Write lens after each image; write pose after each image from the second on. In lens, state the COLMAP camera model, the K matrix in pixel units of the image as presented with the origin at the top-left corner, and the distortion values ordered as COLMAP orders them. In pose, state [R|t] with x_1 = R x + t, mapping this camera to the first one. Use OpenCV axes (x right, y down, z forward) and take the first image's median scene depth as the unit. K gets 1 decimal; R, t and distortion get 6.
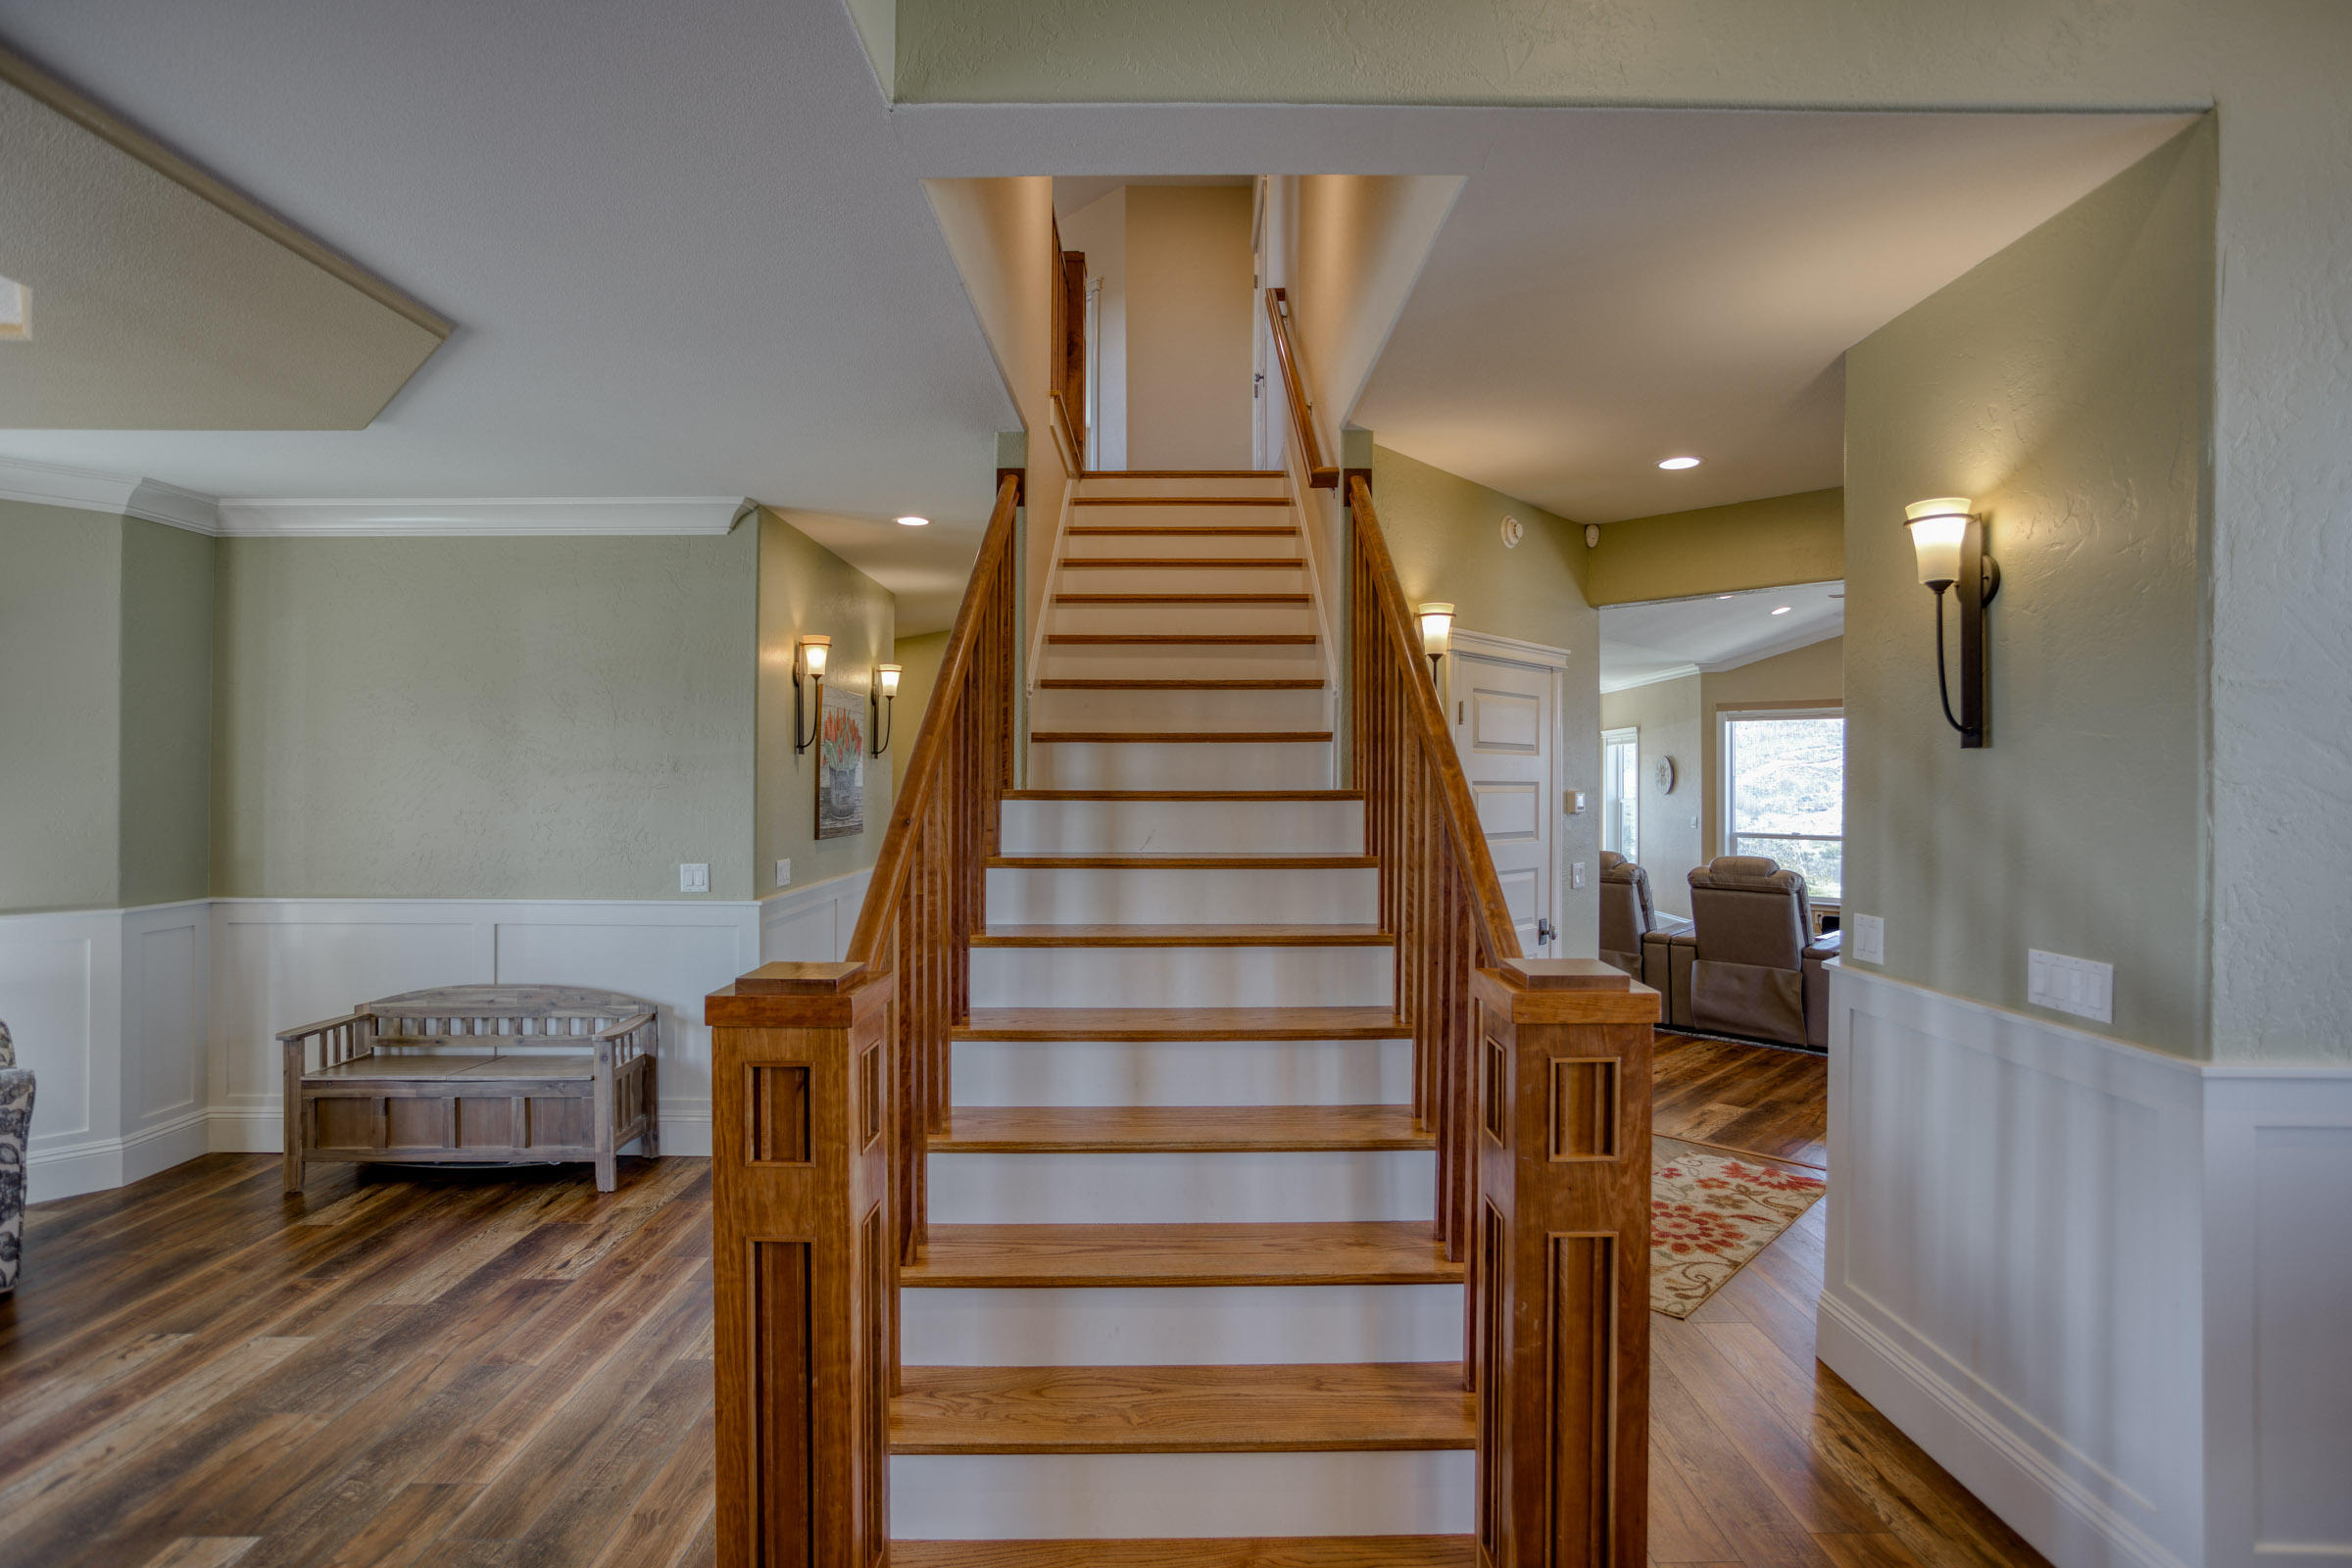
lens RADIAL K [[1133.3, 0, 1185.5], [0, 1133.3, 775.6], [0, 0, 1]] dist [-0.029639, 0.010492]
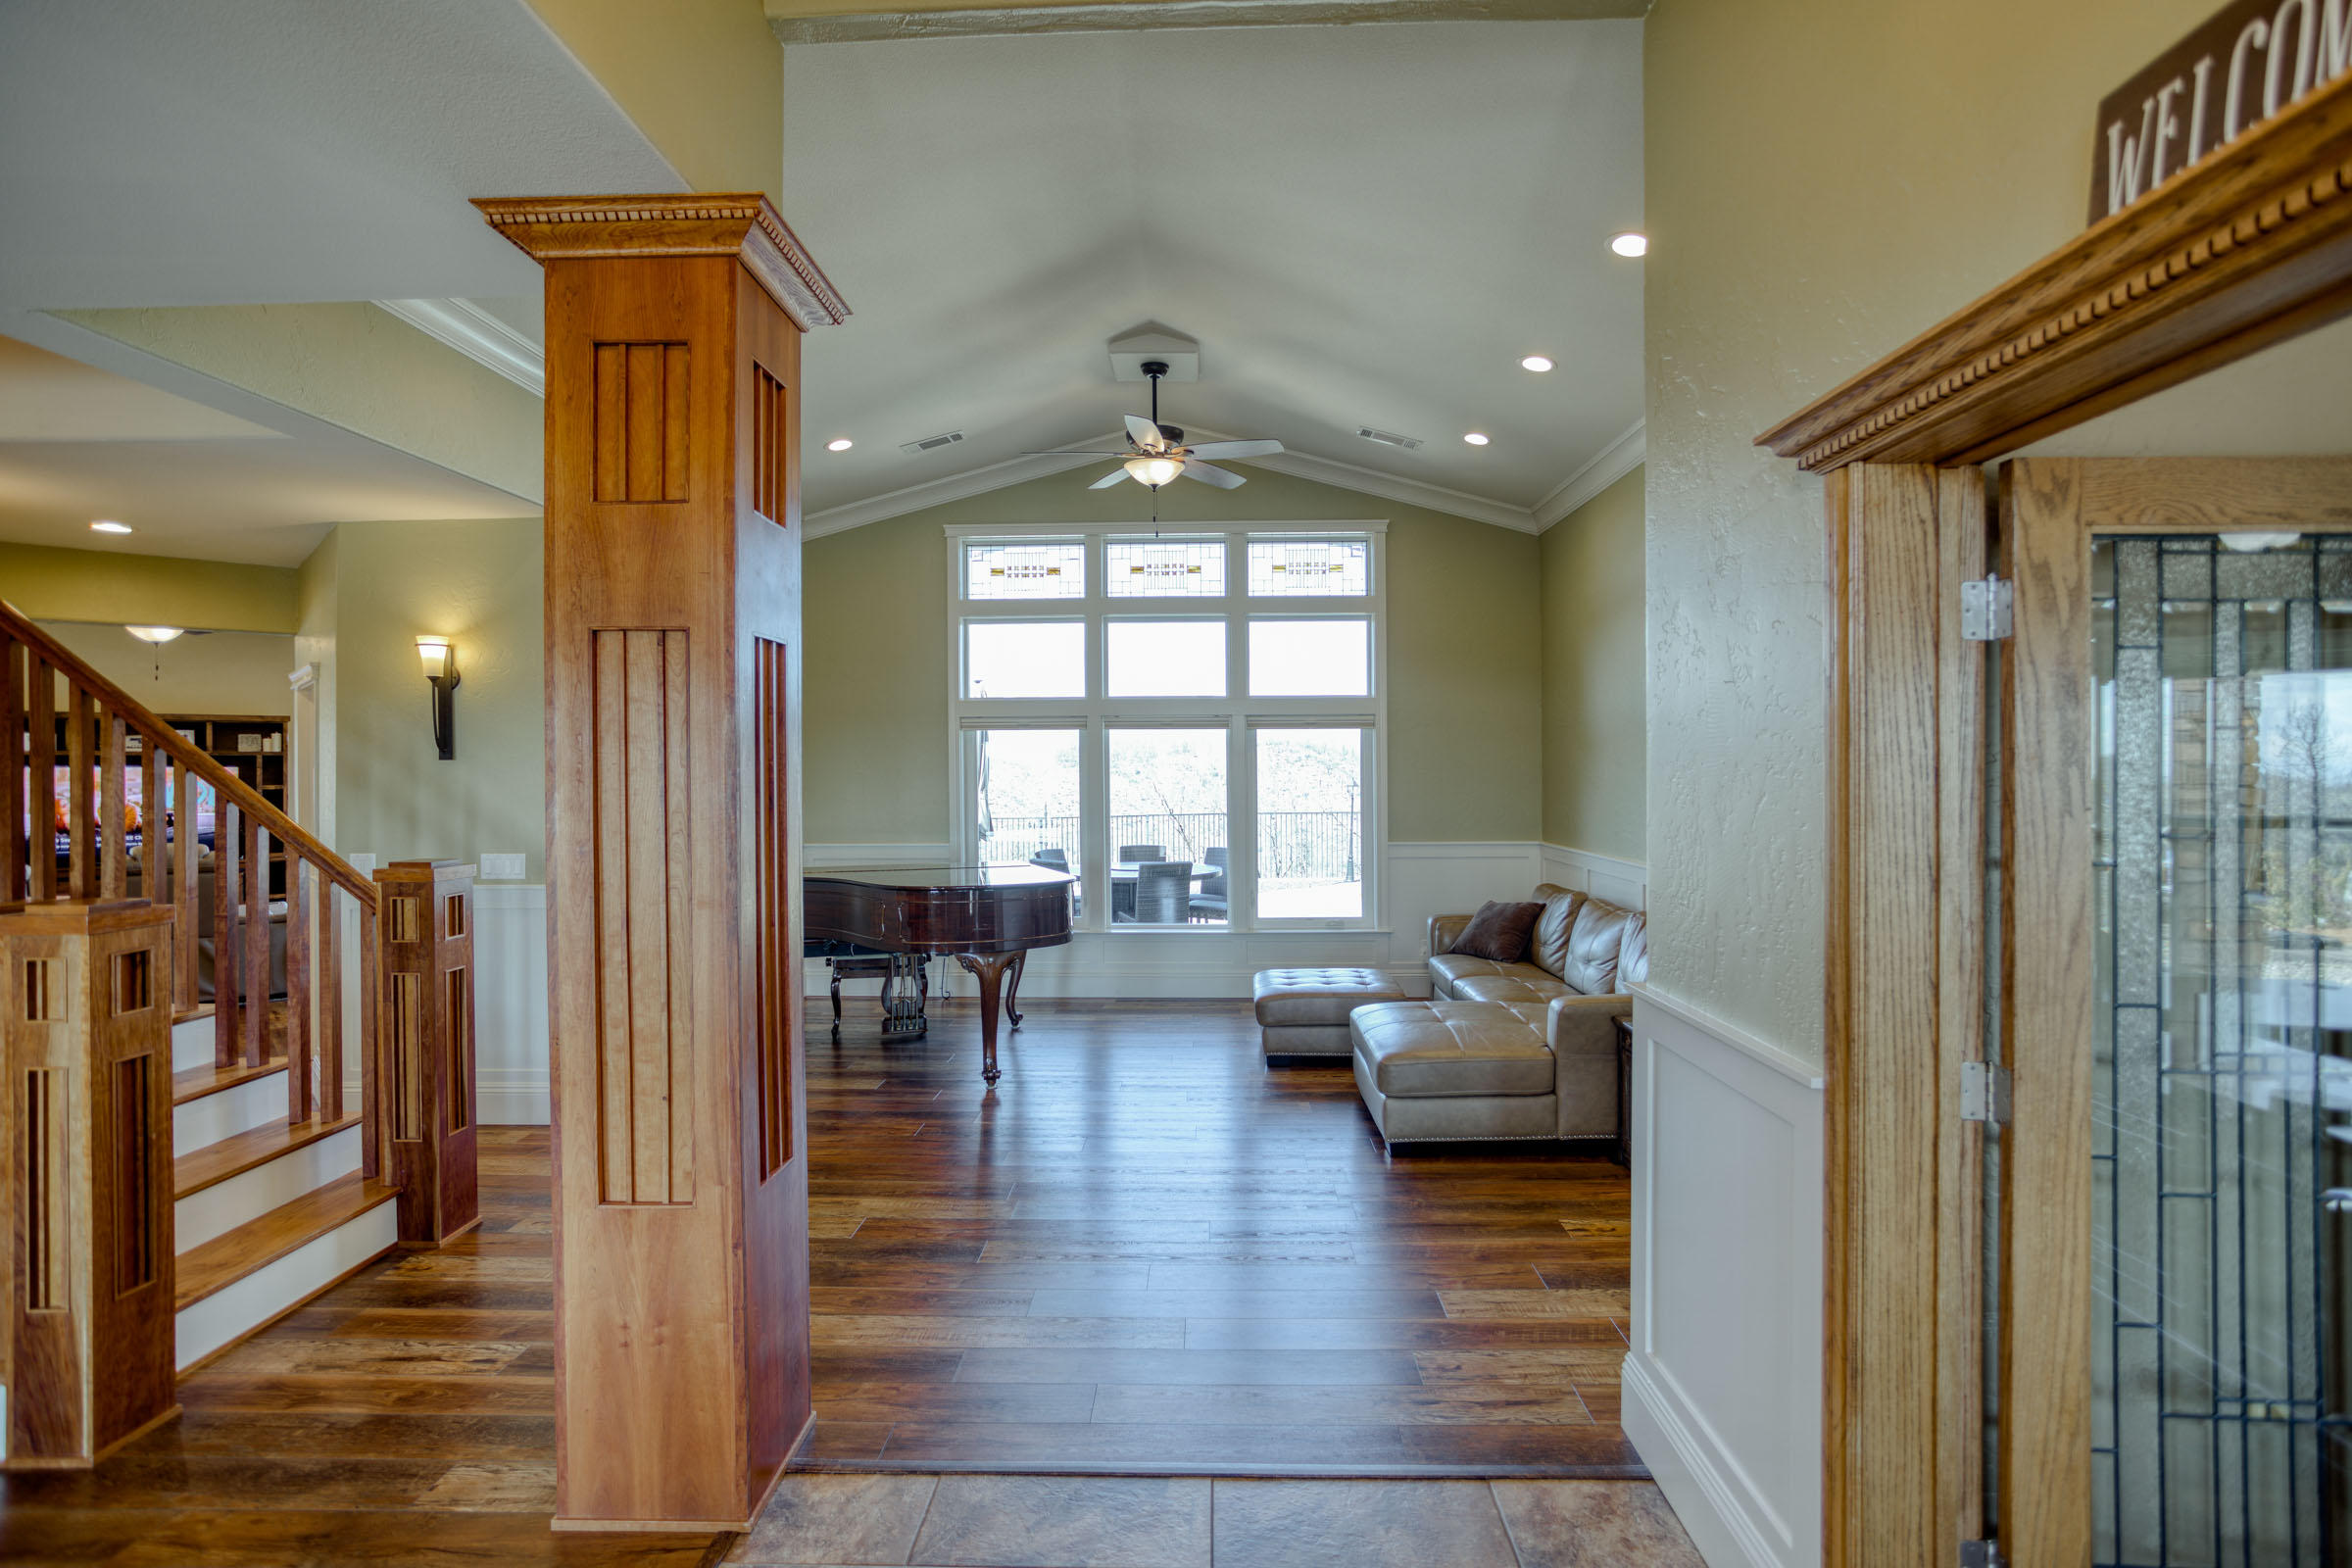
lens RADIAL K [[1133.3, 0, 1176.6], [0, 1133.3, 774.3], [0, 0, 1]] dist [-0.029639, 0.010492]
pose [[0.029217, -0.002720, 0.999569, -1.273256], [-0.001147, 0.999996, 0.002754, -0.005402], [-0.999572, -0.001227, 0.029213, -0.377079]]
